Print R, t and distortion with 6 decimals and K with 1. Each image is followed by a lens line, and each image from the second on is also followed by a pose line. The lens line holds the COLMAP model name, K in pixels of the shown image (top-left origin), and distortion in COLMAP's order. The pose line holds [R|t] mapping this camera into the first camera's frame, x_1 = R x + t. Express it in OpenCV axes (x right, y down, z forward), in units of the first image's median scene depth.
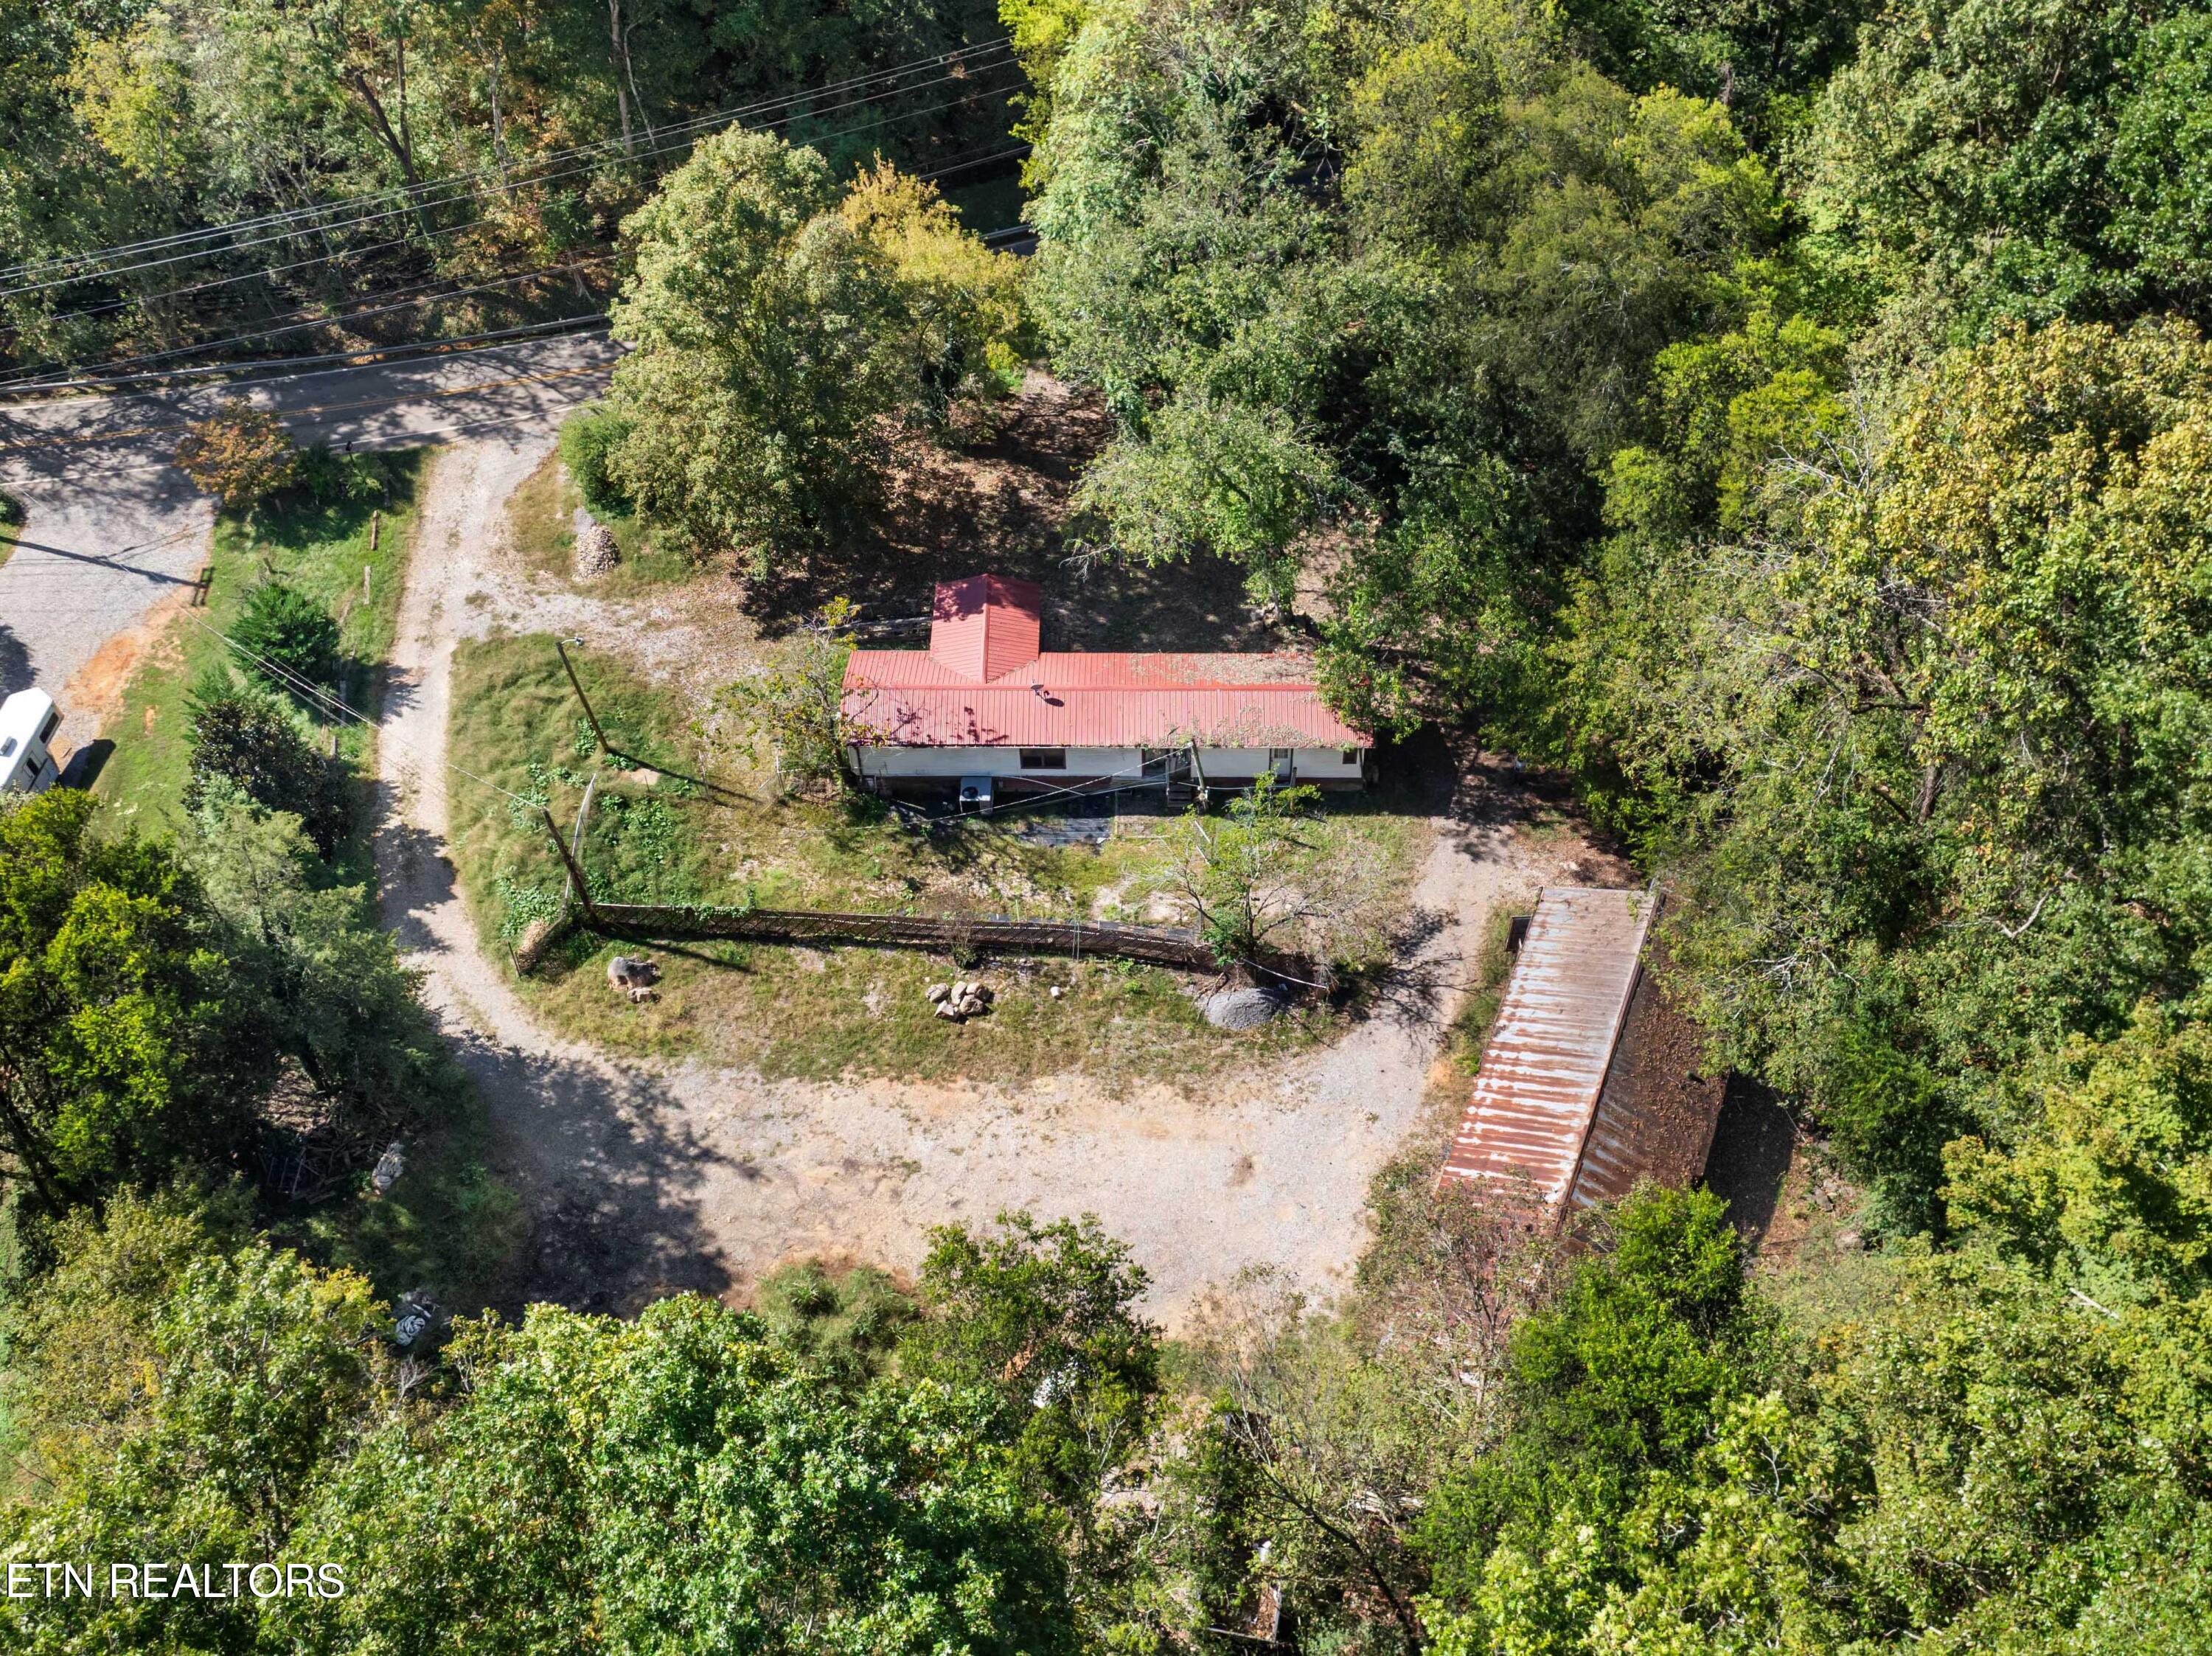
lens RADIAL K [[2054.7, 0, 1115.4], [0, 2054.7, 713.0], [0, 0, 1]] dist [-0.039863, -0.020638]
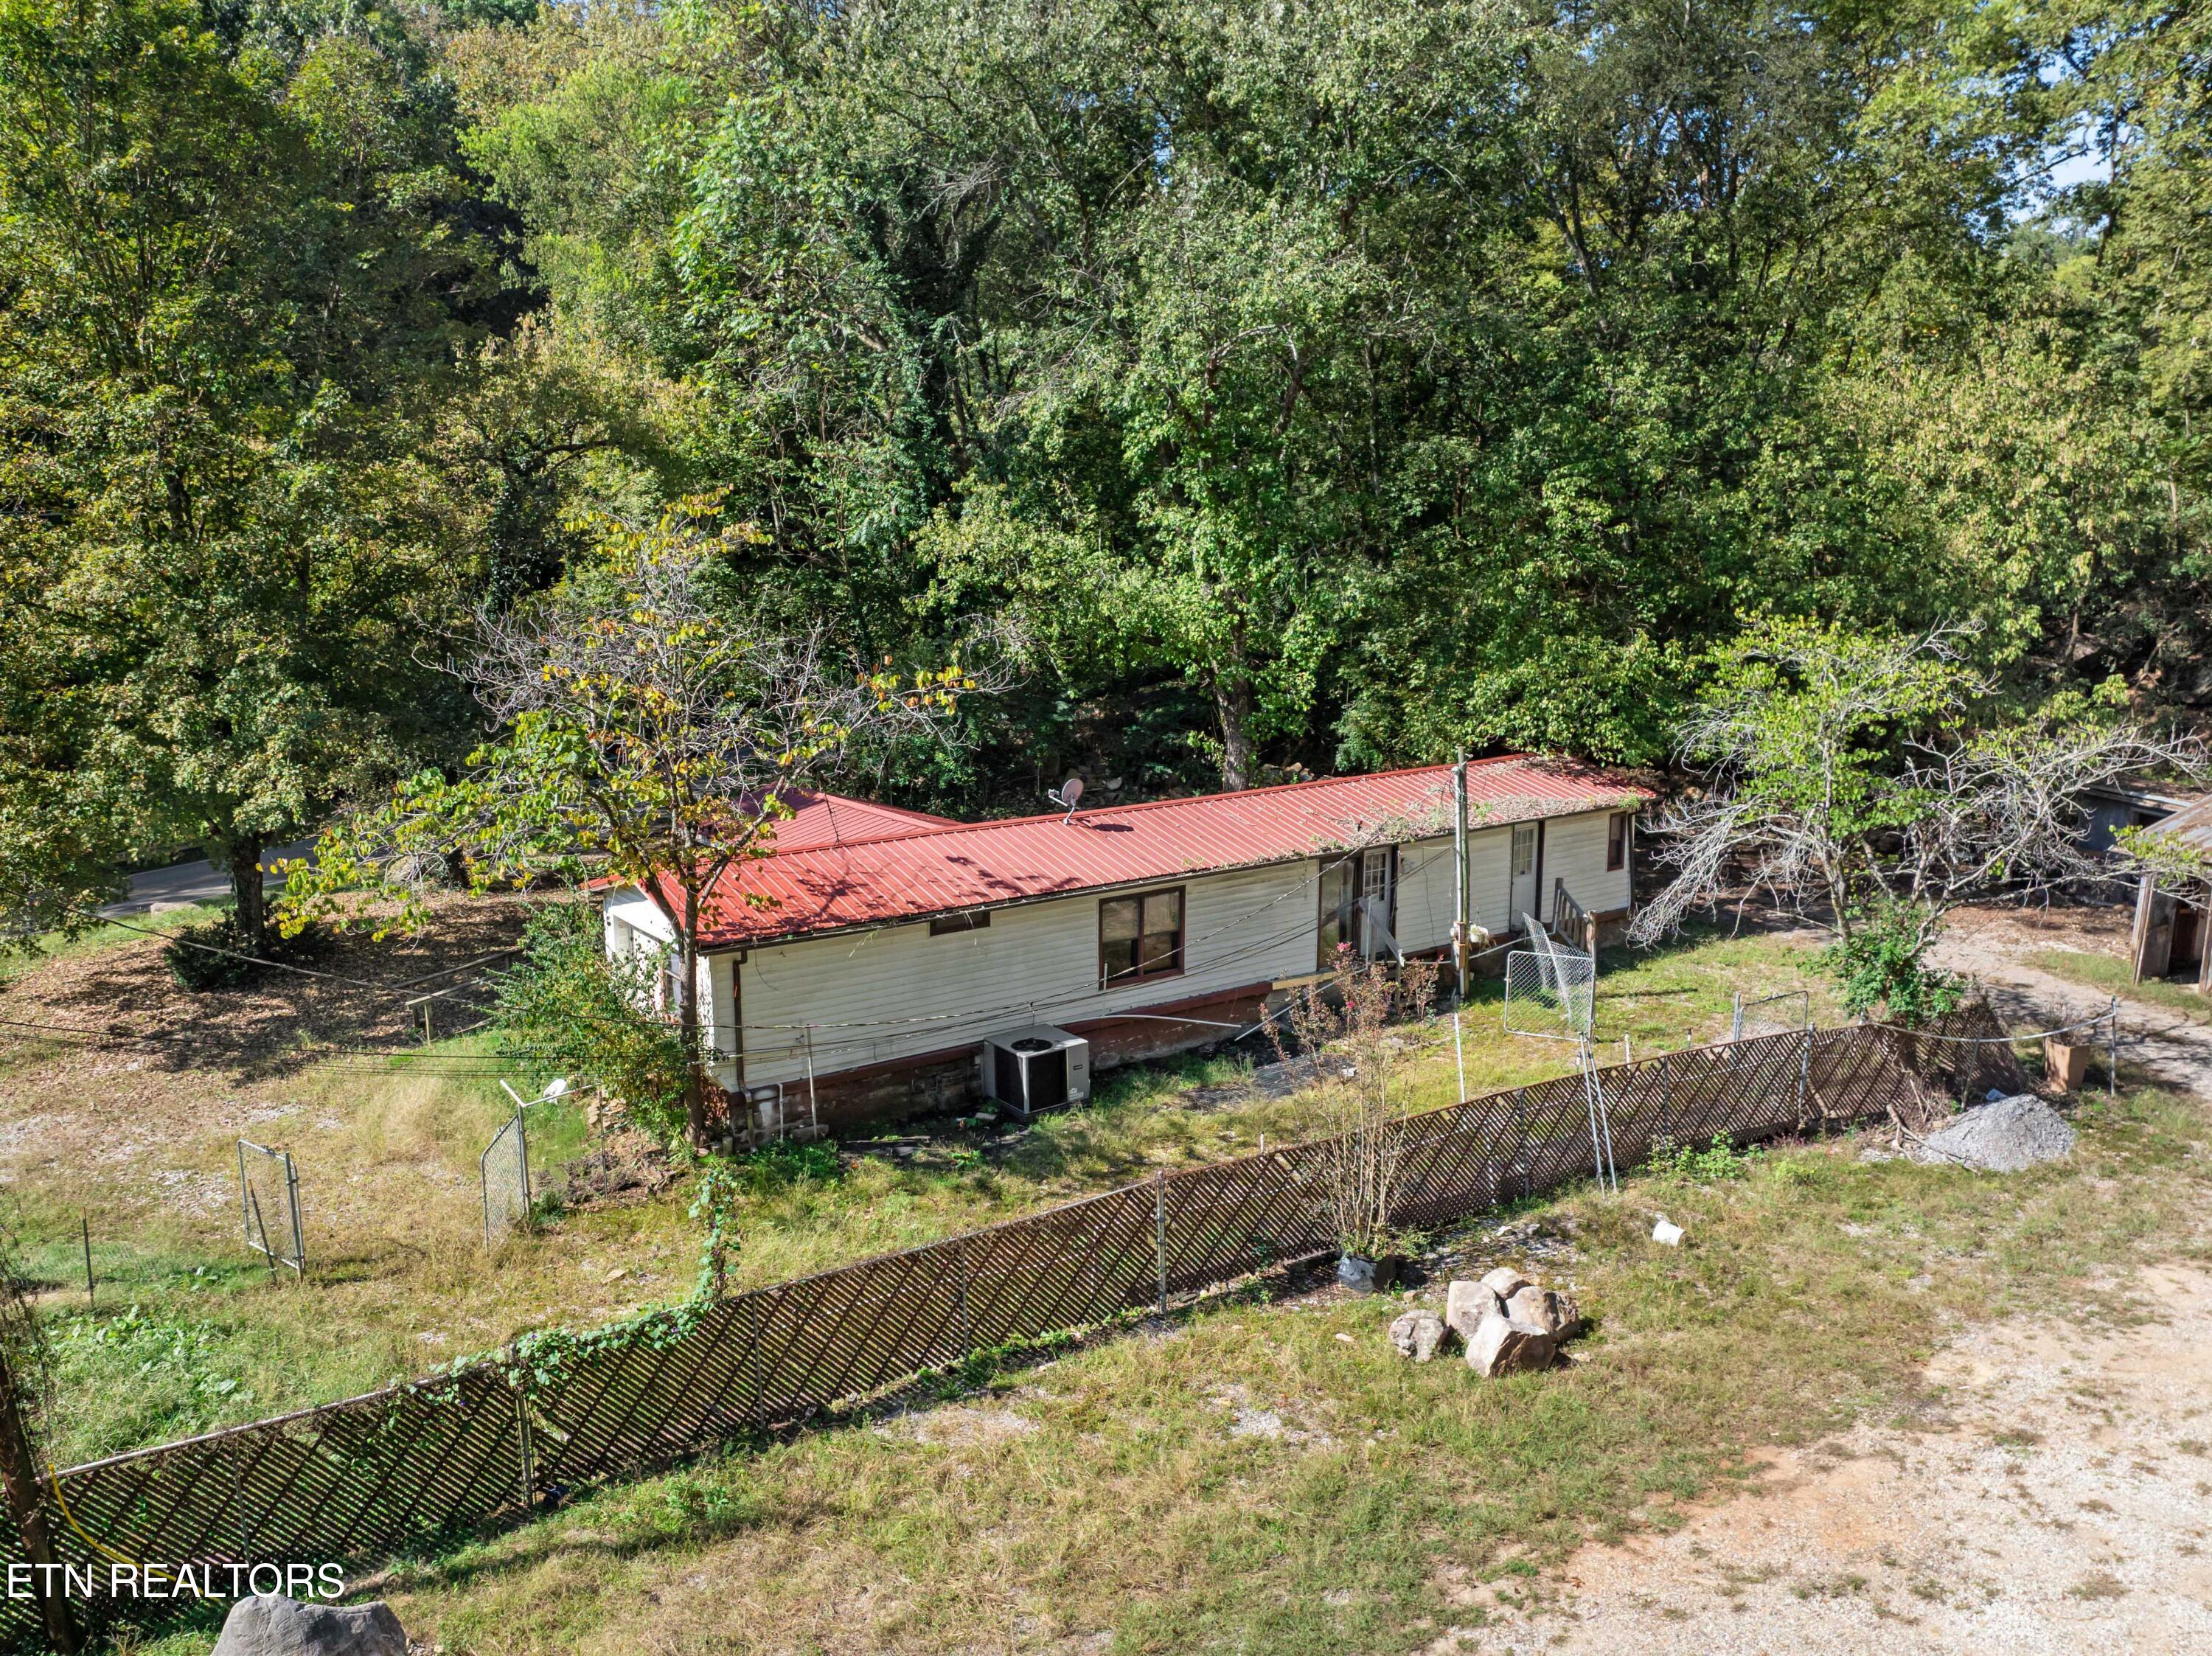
lens RADIAL K [[1726.7, 0, 1005.0], [0, 1726.7, 906.4], [0, 0, 1]] dist [-0.033365, 0.005104]
pose [[0.827179, -0.122238, 0.548482, -0.251856], [0.425266, 0.774184, -0.468816, 0.169834], [-0.367319, 0.621045, 0.692372, 0.765906]]
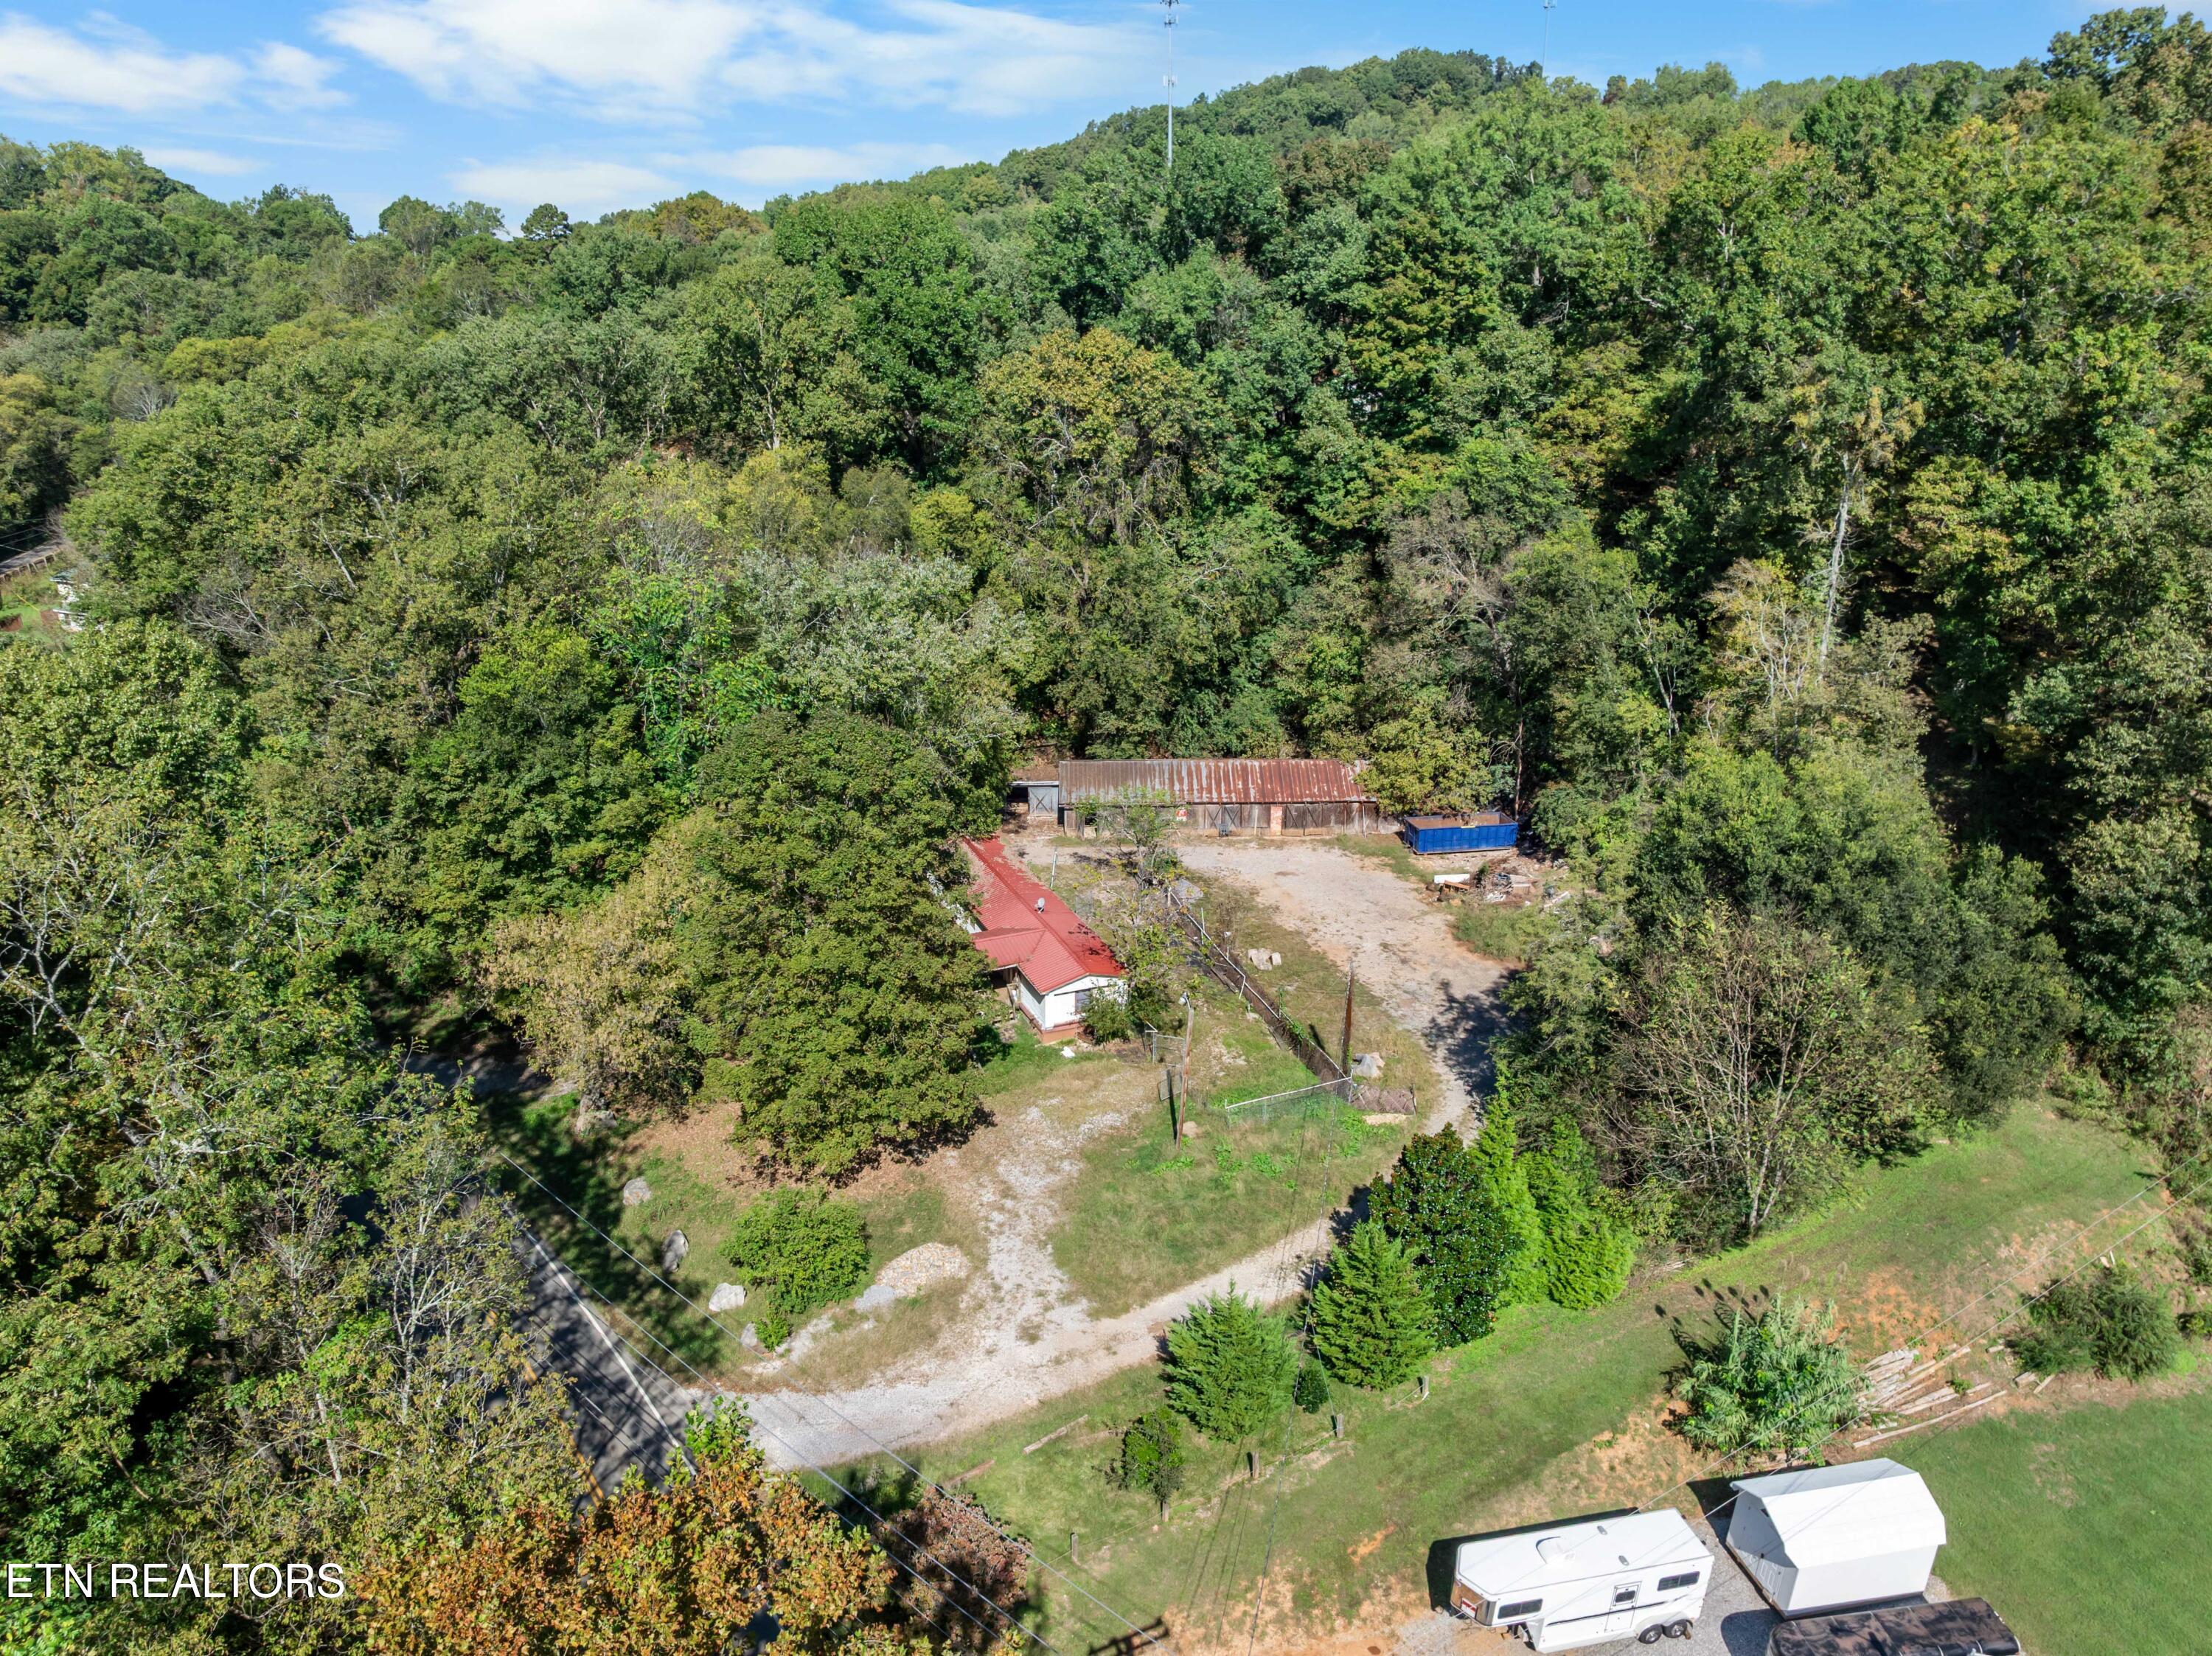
lens RADIAL K [[1563.7, 0, 1106.0], [0, 1563.7, 828.0], [0, 0, 1]] dist [-0.044401, 0.001896]
pose [[-0.397245, -0.301658, 0.866717, -0.916478], [0.699763, 0.511462, 0.498737, -0.512259], [-0.593741, 0.804617, 0.007913, 0.925666]]
